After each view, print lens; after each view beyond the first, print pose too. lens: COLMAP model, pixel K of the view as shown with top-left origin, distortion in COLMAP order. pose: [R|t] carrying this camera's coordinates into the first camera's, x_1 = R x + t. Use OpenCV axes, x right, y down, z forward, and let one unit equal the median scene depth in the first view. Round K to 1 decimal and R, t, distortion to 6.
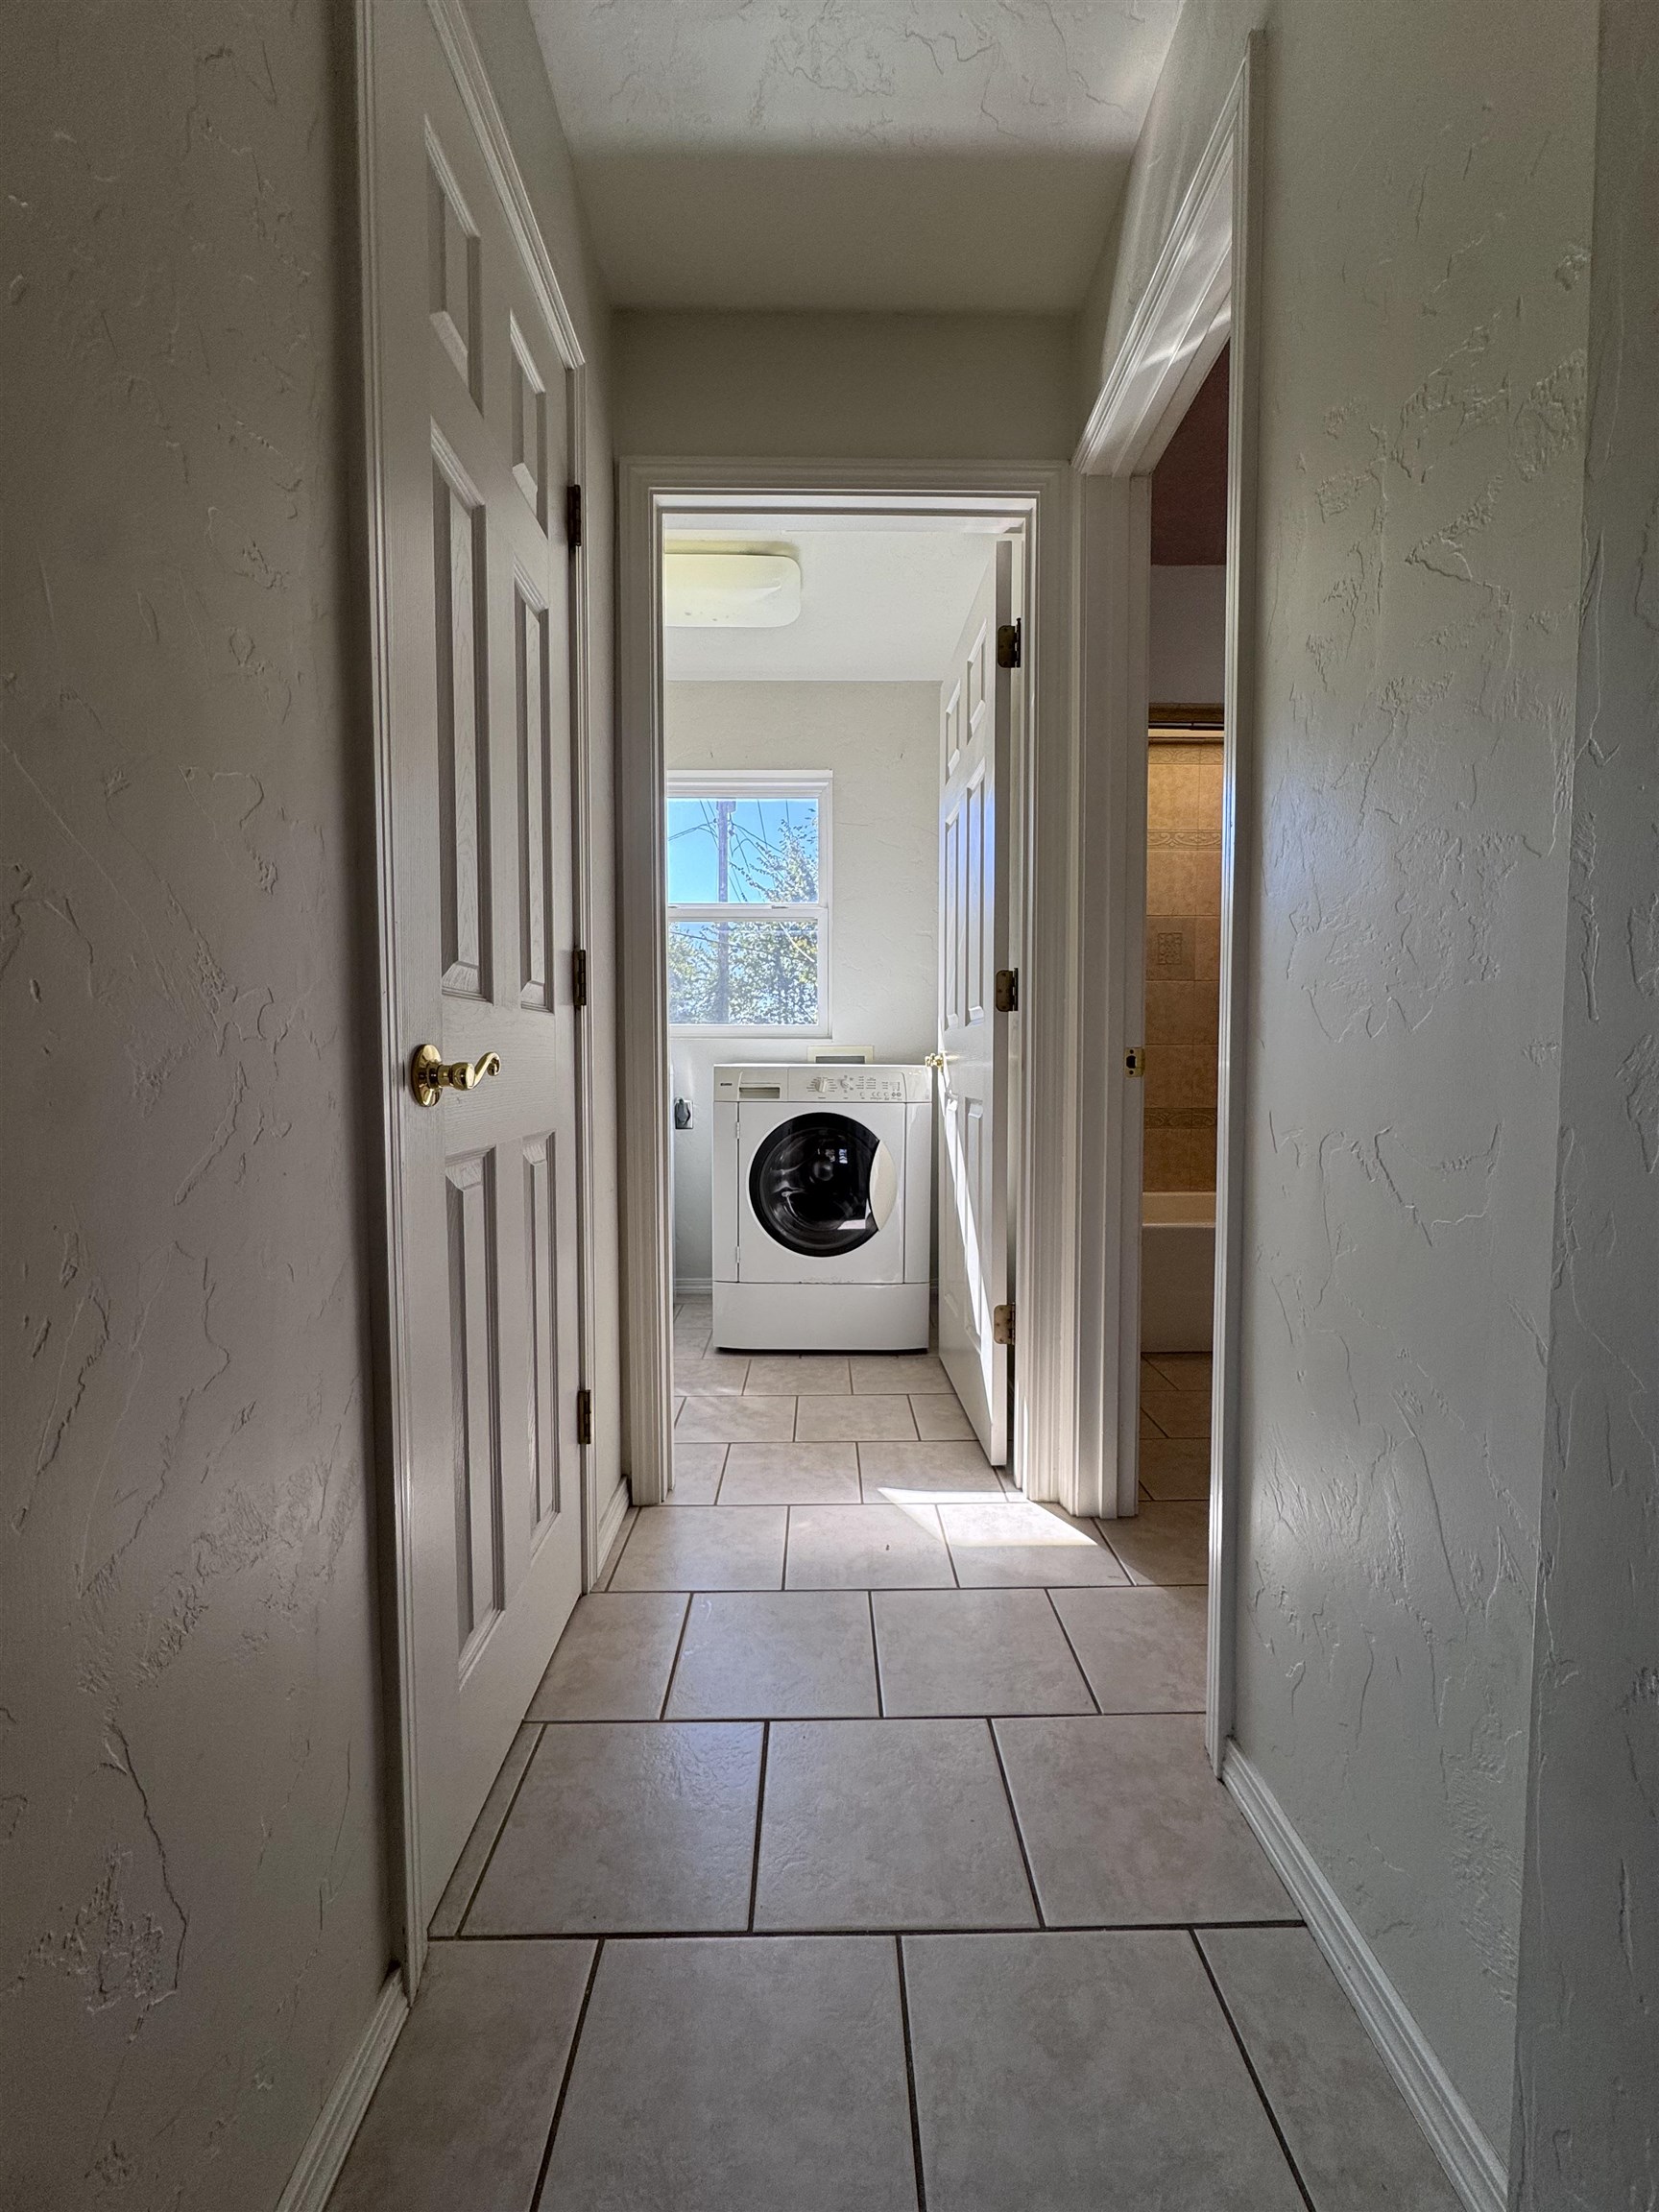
lens RADIAL K [[884.7, 0, 829.5], [0, 884.7, 1106.0], [0, 0, 1]] dist [-0.006524, 0.000632]
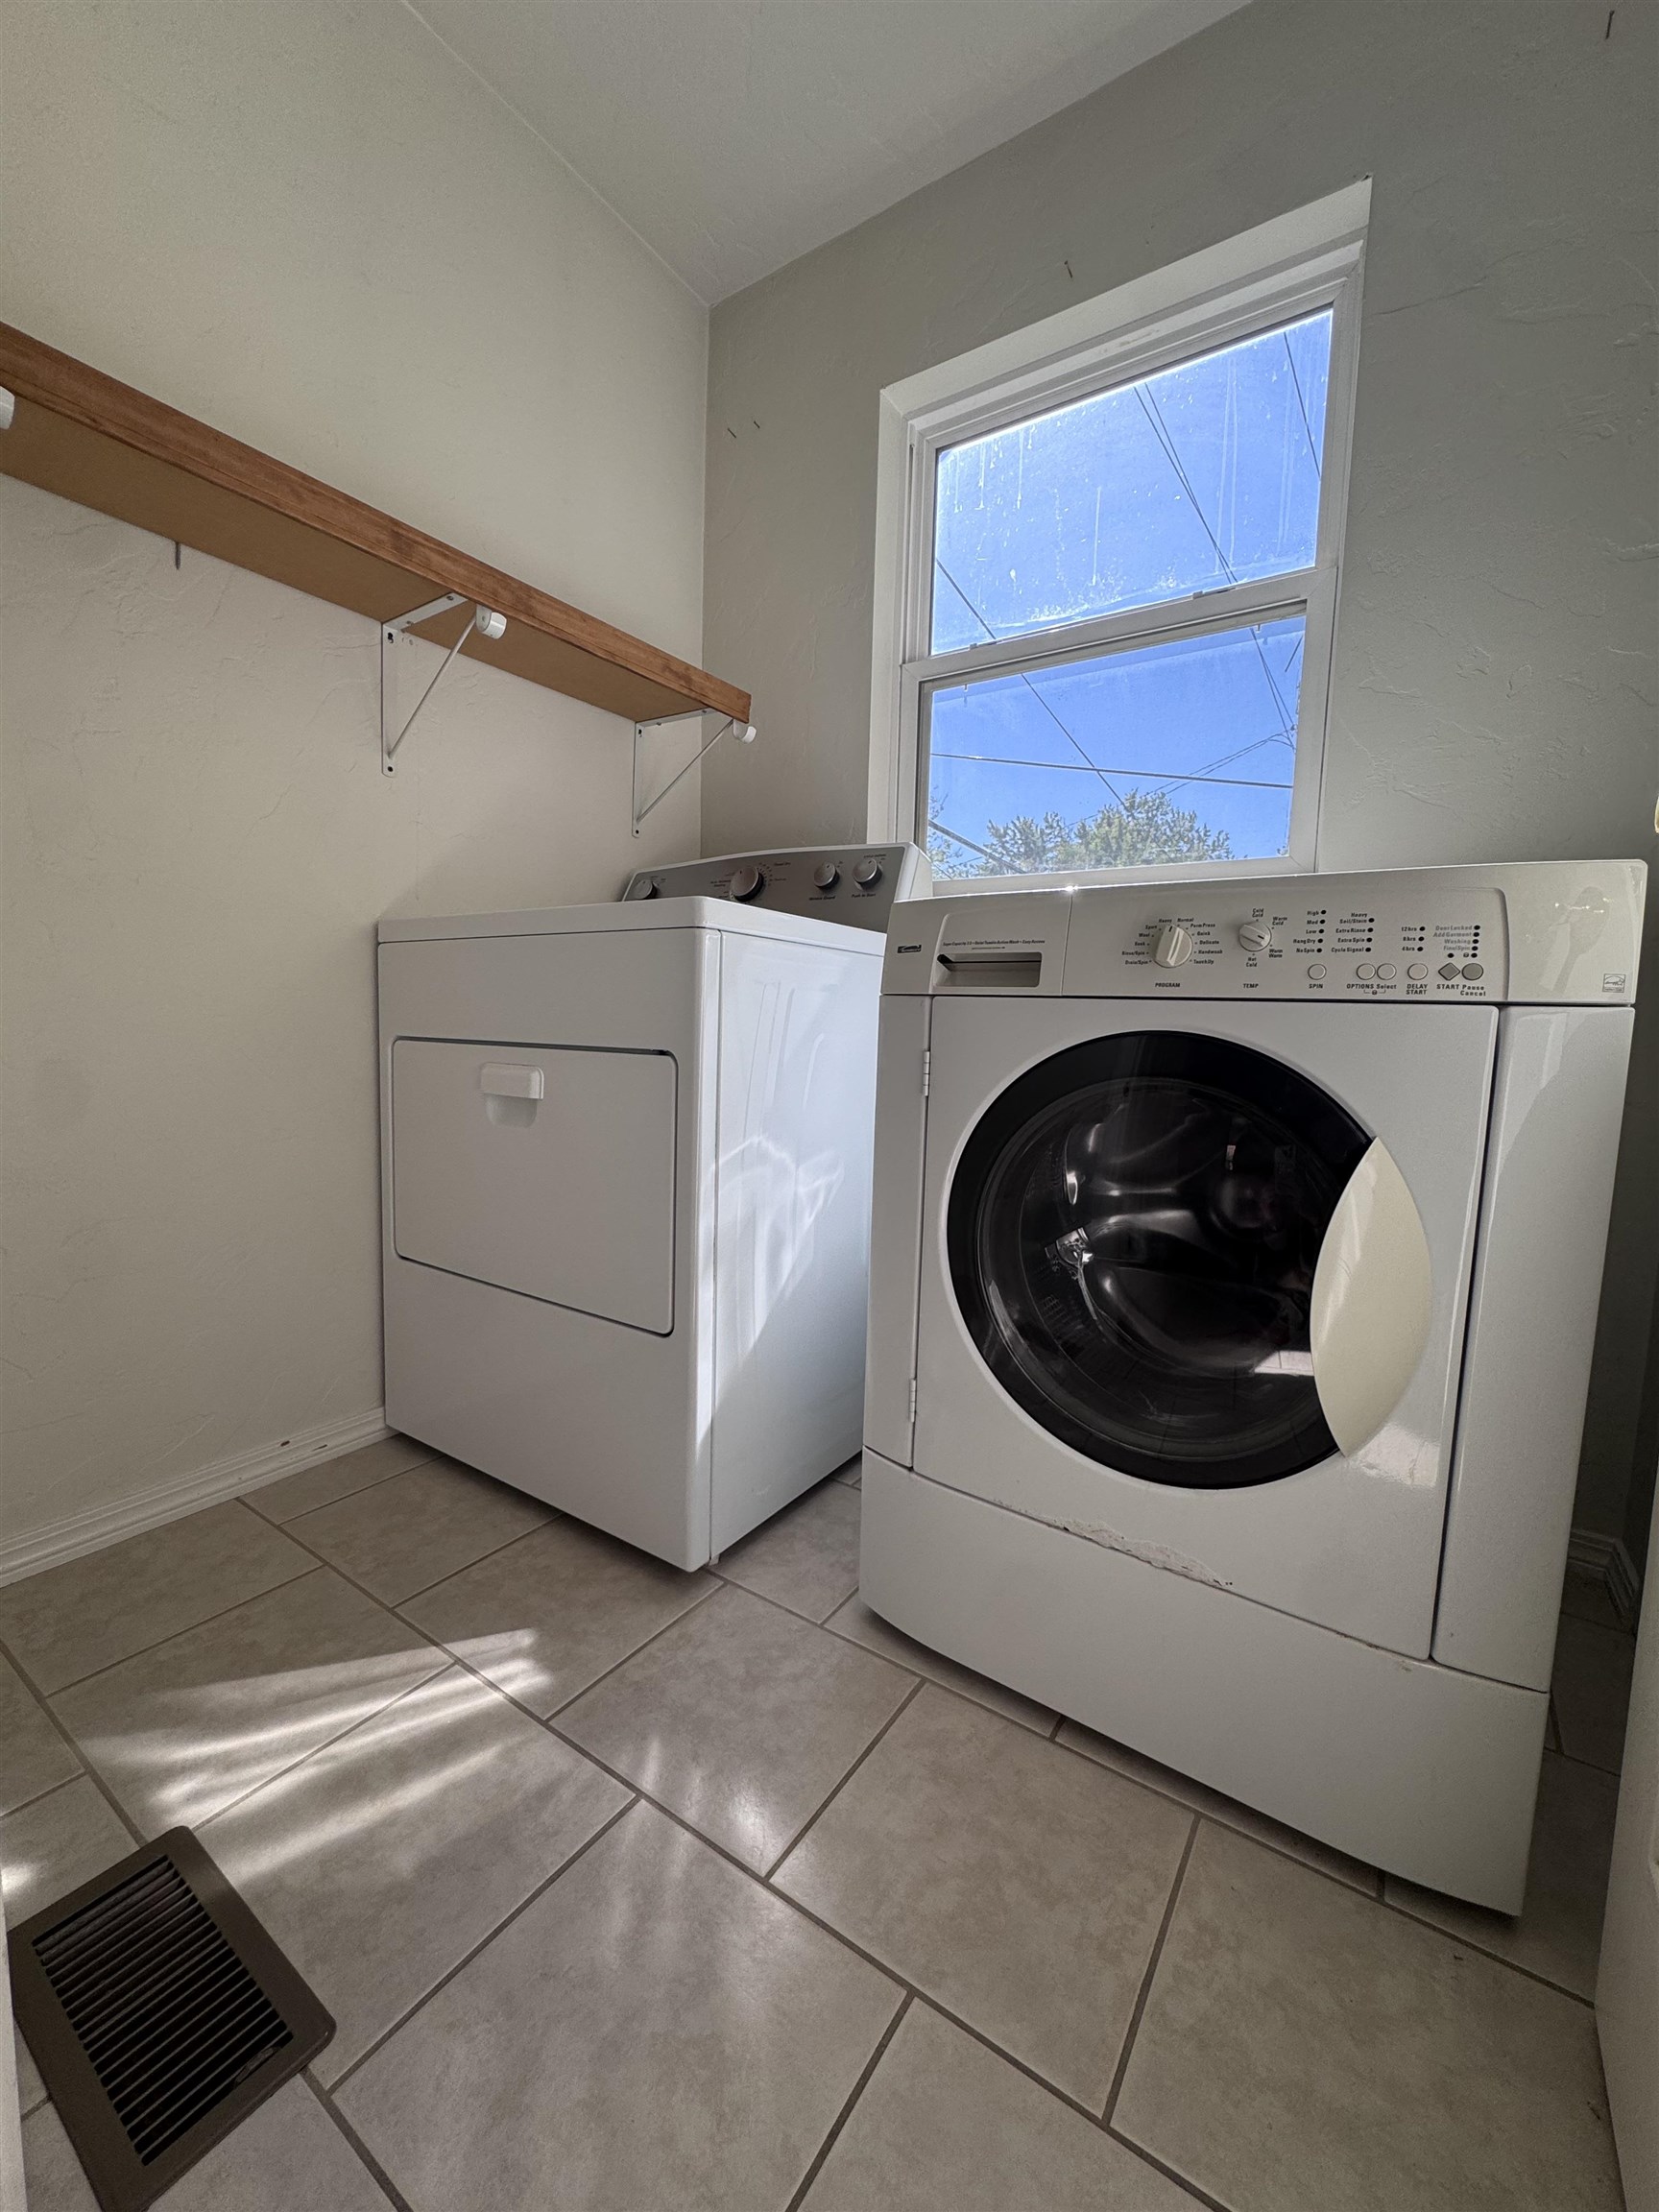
lens RADIAL K [[884.7, 0, 829.5], [0, 884.7, 1106.0], [0, 0, 1]] dist [-0.006524, 0.000632]
pose [[0.818915, 0.078267, -0.568554, 0.076436], [-0.059542, 0.996898, 0.051472, 0.025305], [0.570818, -0.008298, 0.821034, 0.701678]]
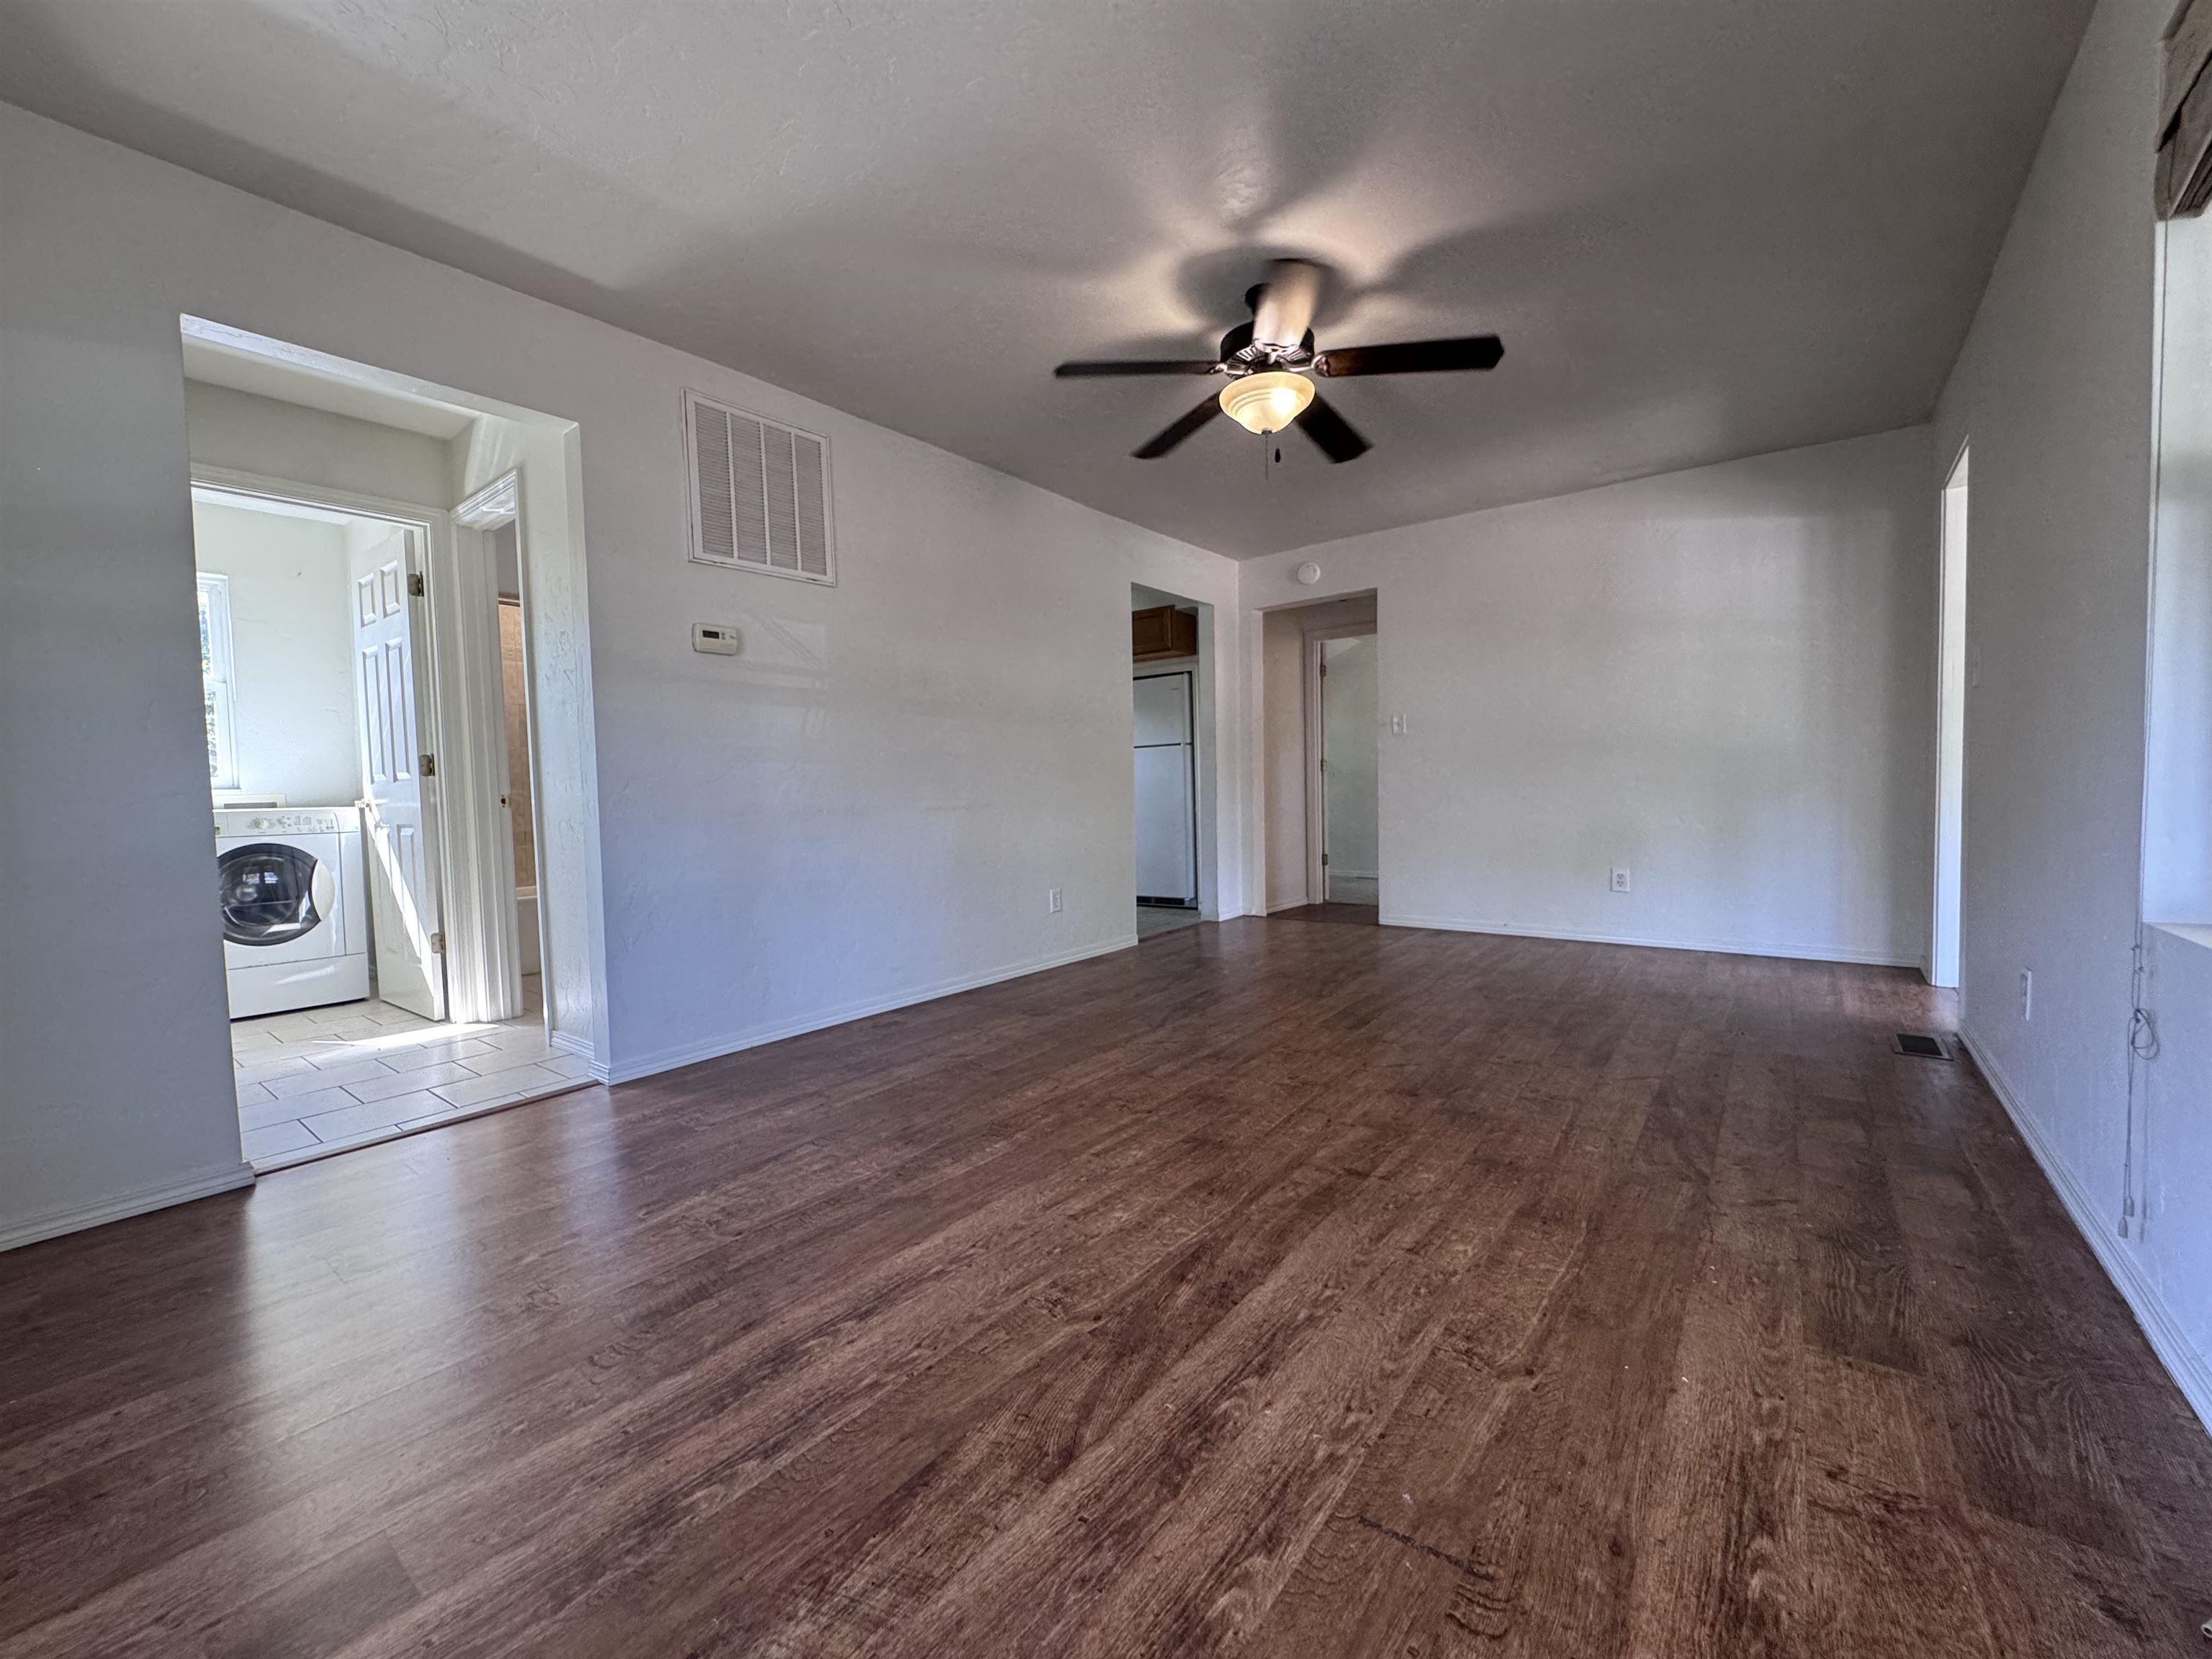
lens RADIAL K [[884.7, 0, 1103.5], [0, 884.7, 828.5], [0, 0, 1]] dist [-0.006524, 0.000632]
pose [[0.626731, -0.051659, 0.777522, -0.266102], [0.063187, 0.997883, 0.015367, 0.048731], [-0.776670, 0.039498, 0.628668, -0.948580]]
